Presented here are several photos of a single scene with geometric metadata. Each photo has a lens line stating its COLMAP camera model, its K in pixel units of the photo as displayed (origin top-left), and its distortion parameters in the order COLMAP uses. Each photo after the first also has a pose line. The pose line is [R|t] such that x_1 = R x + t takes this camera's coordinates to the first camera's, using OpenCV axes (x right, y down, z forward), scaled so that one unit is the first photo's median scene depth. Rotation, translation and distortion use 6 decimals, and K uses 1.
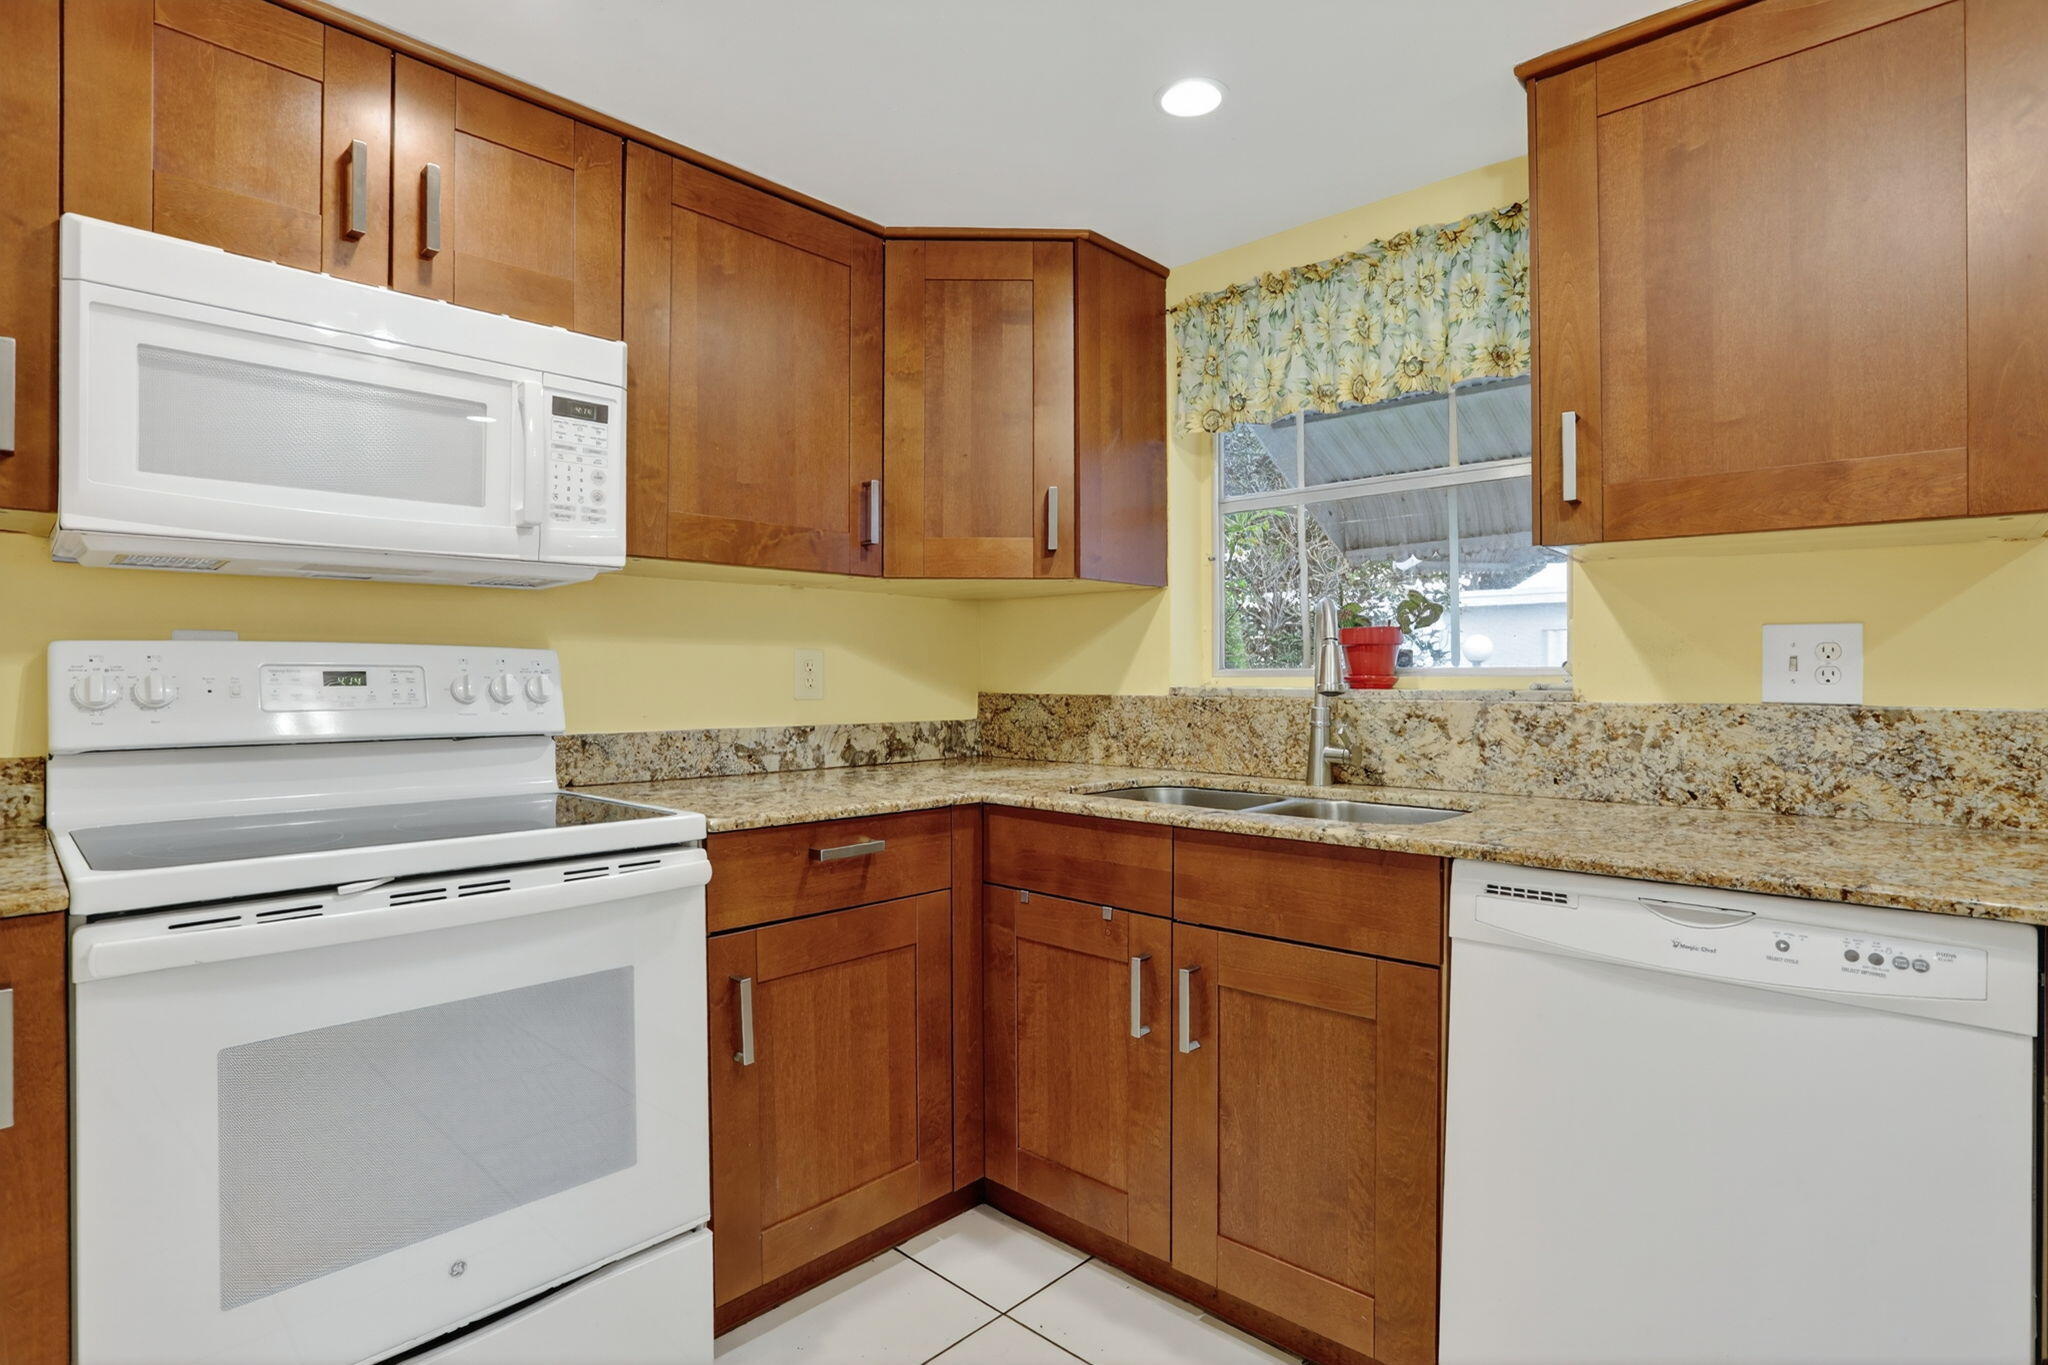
lens RADIAL K [[1004.1, 0, 1012.5], [0, 1004.1, 677.4], [0, 0, 1]] dist [-0.077753, 0.029572]
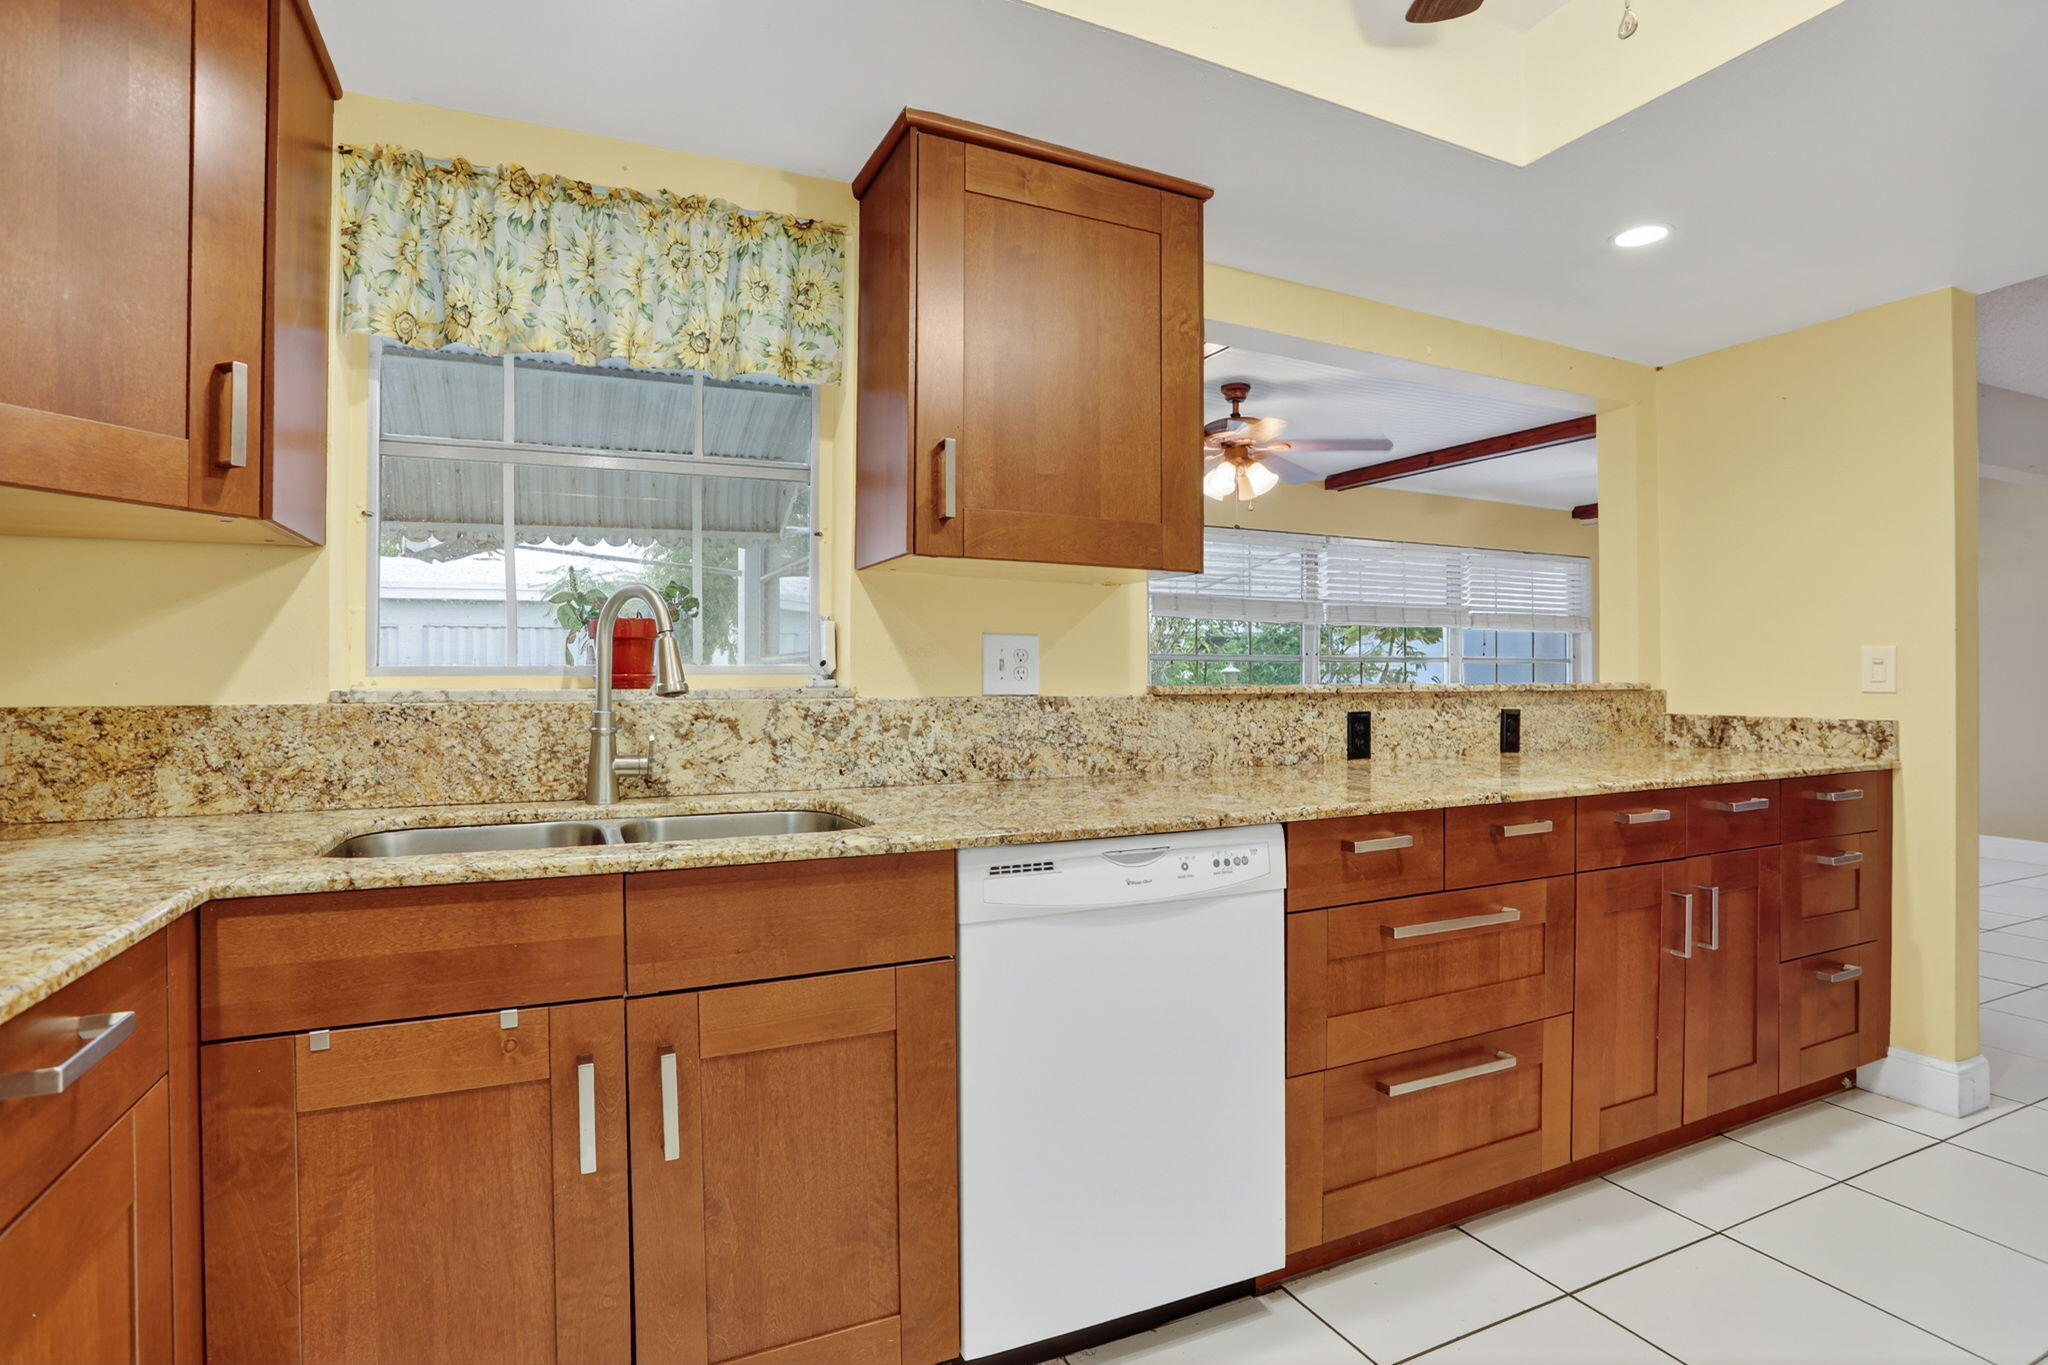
lens RADIAL K [[1004.1, 0, 1012.5], [0, 1004.1, 677.4], [0, 0, 1]] dist [-0.077753, 0.029572]
pose [[0.377618, -0.002203, 0.925959, -0.372611], [0.001864, 0.999997, 0.001618, 0.000516], [-0.925960, 0.001115, 0.377621, 0.399579]]
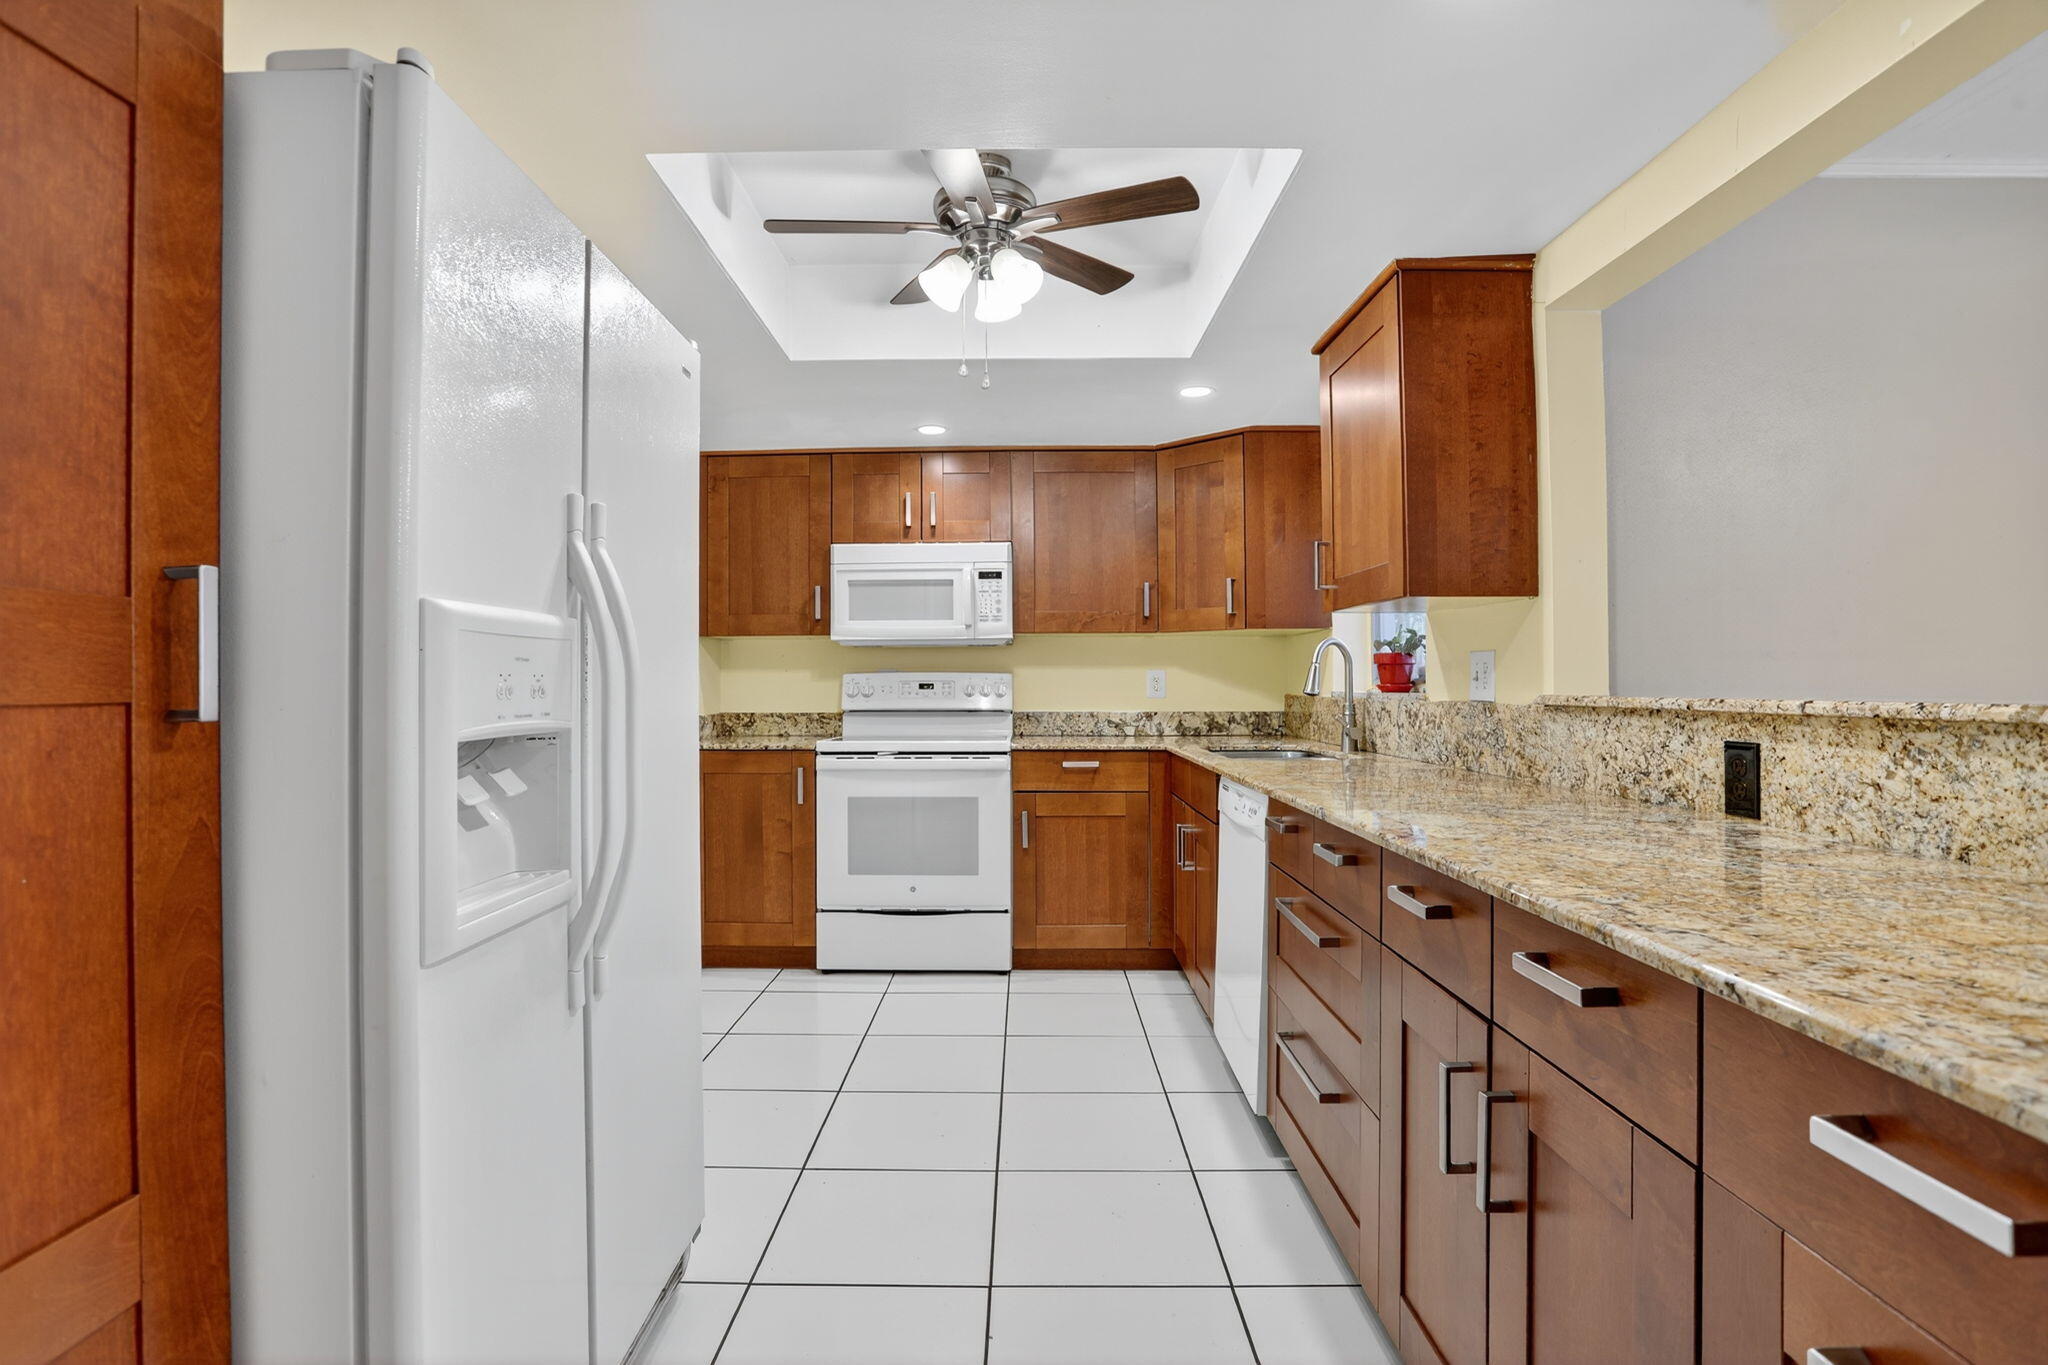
lens RADIAL K [[1004.1, 0, 1012.5], [0, 1004.1, 677.4], [0, 0, 1]] dist [-0.077753, 0.029572]
pose [[0.681060, -0.007520, -0.732189, 1.248607], [0.002703, 0.999966, -0.007755, -0.001285], [0.732223, 0.003302, 0.681057, -0.567188]]
